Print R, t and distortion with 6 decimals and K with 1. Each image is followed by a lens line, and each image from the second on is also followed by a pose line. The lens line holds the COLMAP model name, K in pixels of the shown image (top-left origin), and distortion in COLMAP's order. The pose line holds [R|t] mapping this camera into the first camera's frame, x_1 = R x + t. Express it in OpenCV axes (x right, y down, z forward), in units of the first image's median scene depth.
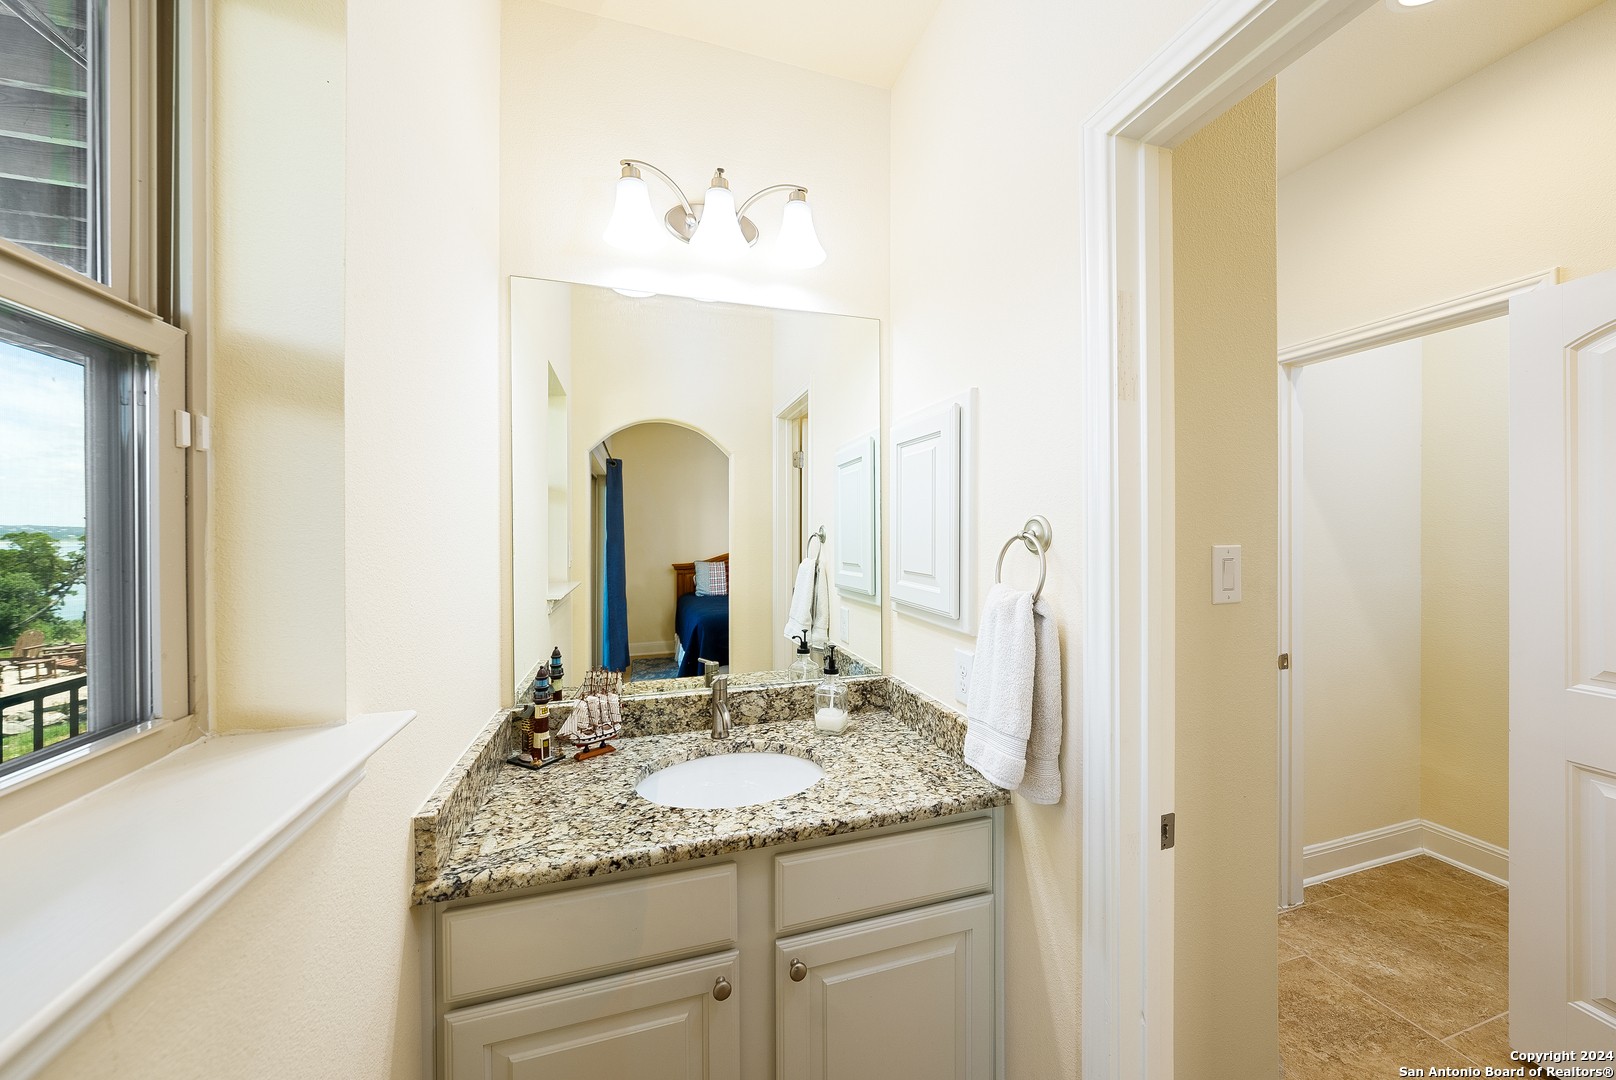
lens RADIAL K [[558.9, 0, 816.0], [0, 558.9, 537.2], [0, 0, 1]] dist [0.000417, 0.000011]
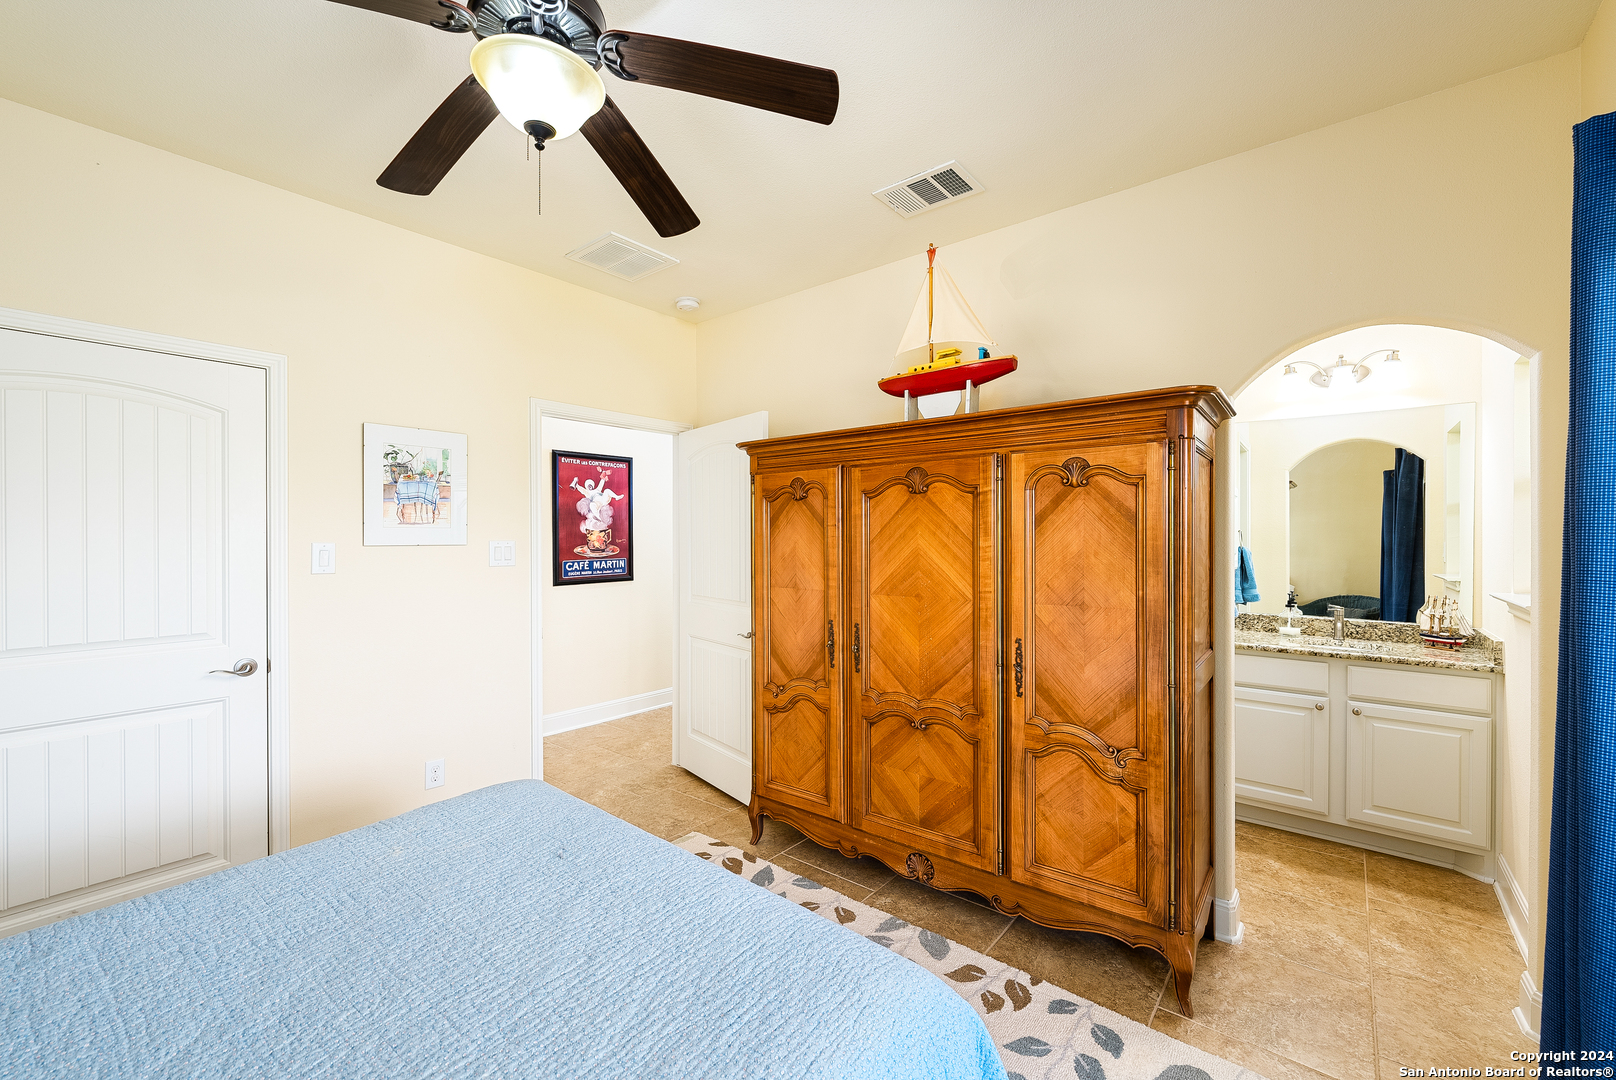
lens RADIAL K [[662.8, 0, 813.3], [0, 662.8, 537.8], [0, 0, 1]] dist [-0.002481, -0.000117]
pose [[0.559870, 0.007819, -0.828544, 0.758317], [-0.002616, 0.999967, 0.007669, -0.029759], [0.828576, -0.002126, 0.559872, -1.943889]]
